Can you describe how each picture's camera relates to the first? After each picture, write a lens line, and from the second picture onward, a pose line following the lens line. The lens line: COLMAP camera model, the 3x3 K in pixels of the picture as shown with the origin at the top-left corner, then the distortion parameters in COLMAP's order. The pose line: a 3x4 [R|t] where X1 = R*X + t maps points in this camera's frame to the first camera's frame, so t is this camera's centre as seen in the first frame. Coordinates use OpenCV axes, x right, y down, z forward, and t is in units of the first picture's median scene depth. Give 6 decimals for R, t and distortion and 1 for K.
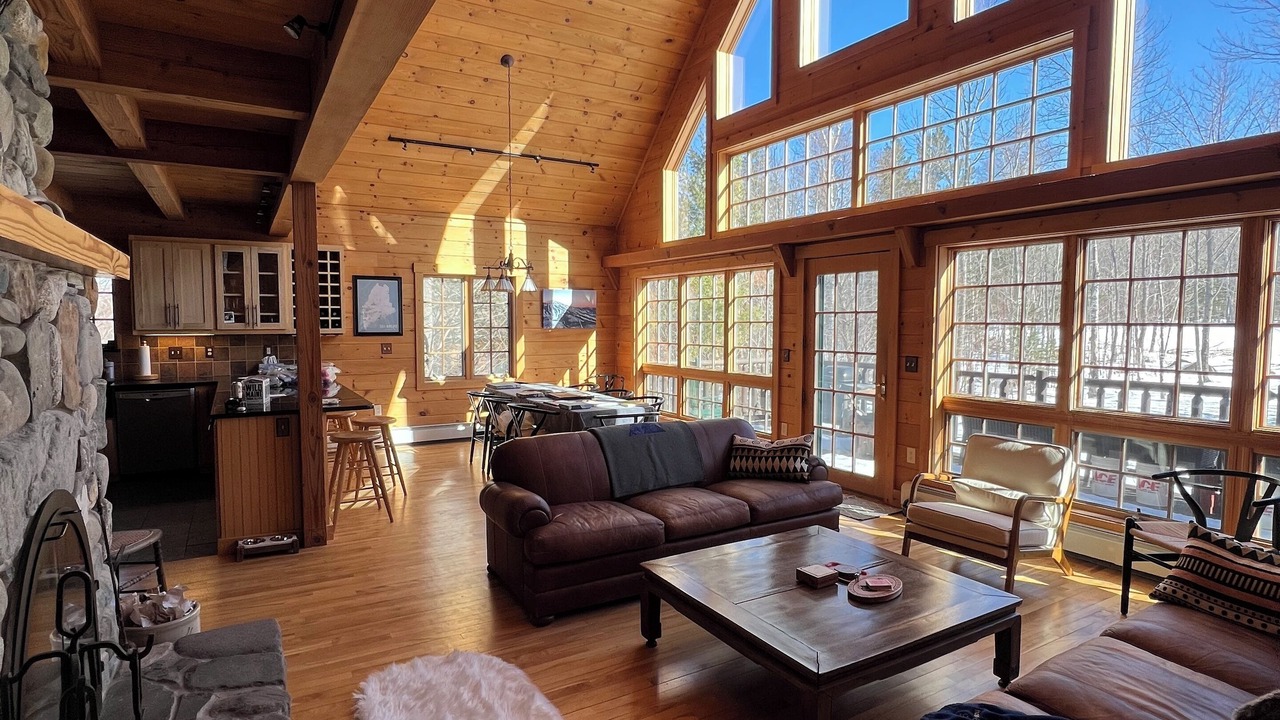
lens RADIAL K [[678.2, 0, 640.0], [0, 678.2, 360.0], [0, 0, 1]] dist [-0.022287, -0.000550]
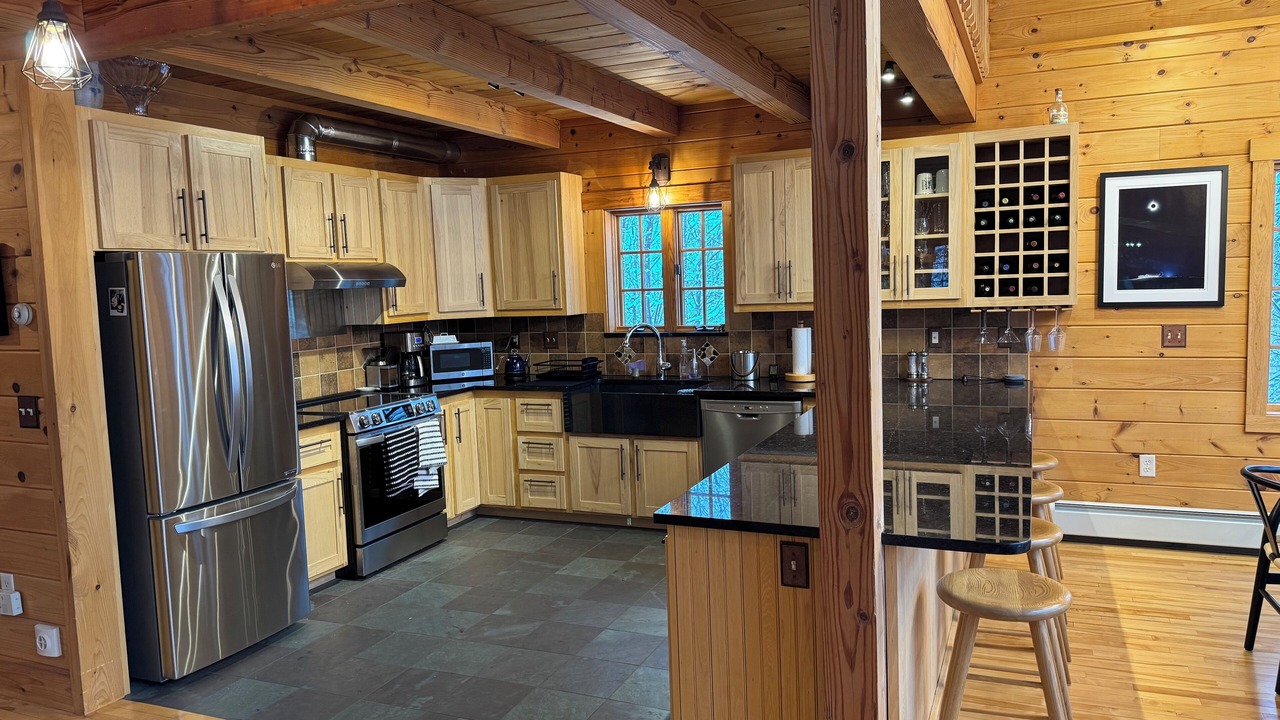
lens RADIAL K [[877.3, 0, 640.0], [0, 877.3, 360.0], [0, 0, 1]] dist [0.071419, -0.094927]
pose [[0.576269, 0.052864, -0.815548, -0.110565], [-0.014941, 0.998420, 0.054161, -0.034825], [0.817123, -0.019026, 0.576149, 0.435911]]
